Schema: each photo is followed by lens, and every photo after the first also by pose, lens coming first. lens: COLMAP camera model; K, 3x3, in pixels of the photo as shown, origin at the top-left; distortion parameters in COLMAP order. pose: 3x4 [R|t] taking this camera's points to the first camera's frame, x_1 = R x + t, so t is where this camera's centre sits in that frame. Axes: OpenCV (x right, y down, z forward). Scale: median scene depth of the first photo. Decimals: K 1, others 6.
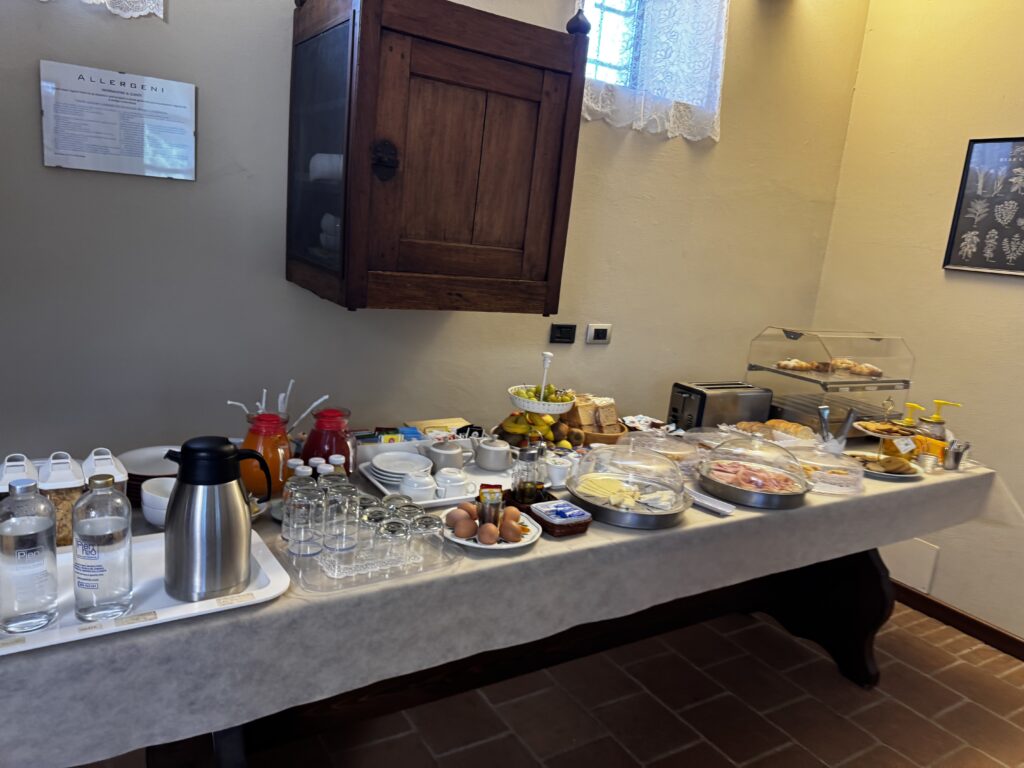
lens RADIAL K [[730.2, 0, 512.2], [0, 730.2, 384.4], [0, 0, 1]] dist [0.011430, -0.008947]
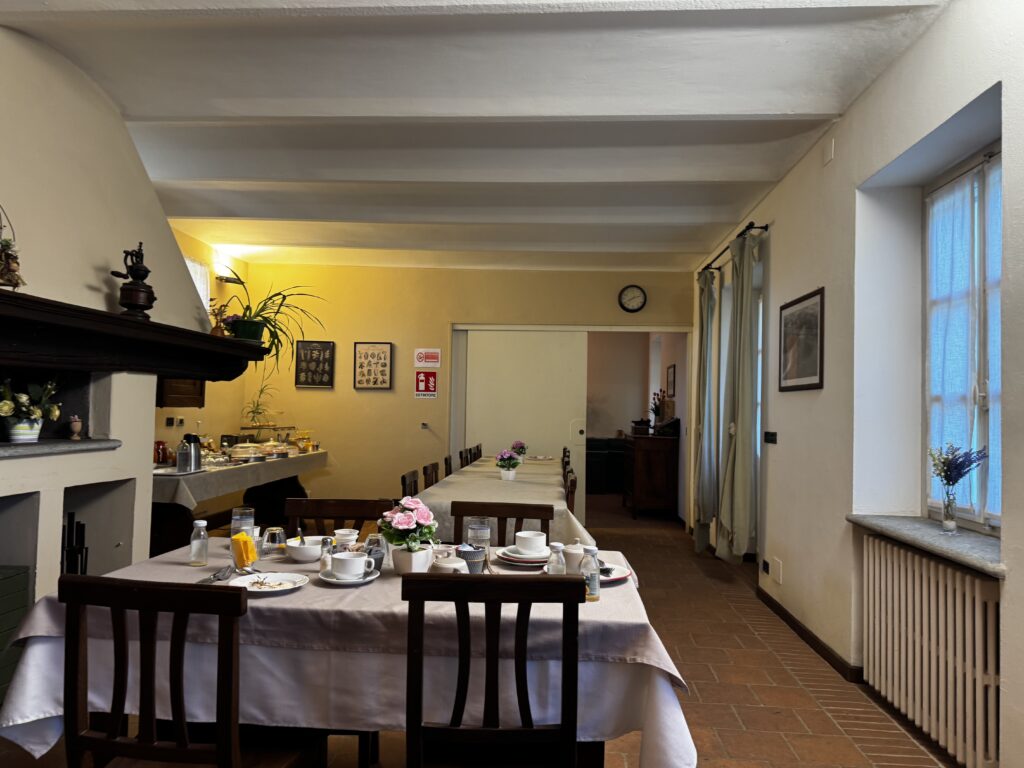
lens RADIAL K [[730.2, 0, 511.3], [0, 730.2, 387.0], [0, 0, 1]] dist [0.011430, -0.008947]
pose [[0.598933, -0.057078, 0.798762, -1.146267], [0.195417, 0.977719, -0.076663, 0.216970], [-0.776590, 0.202008, 0.596742, -1.291692]]
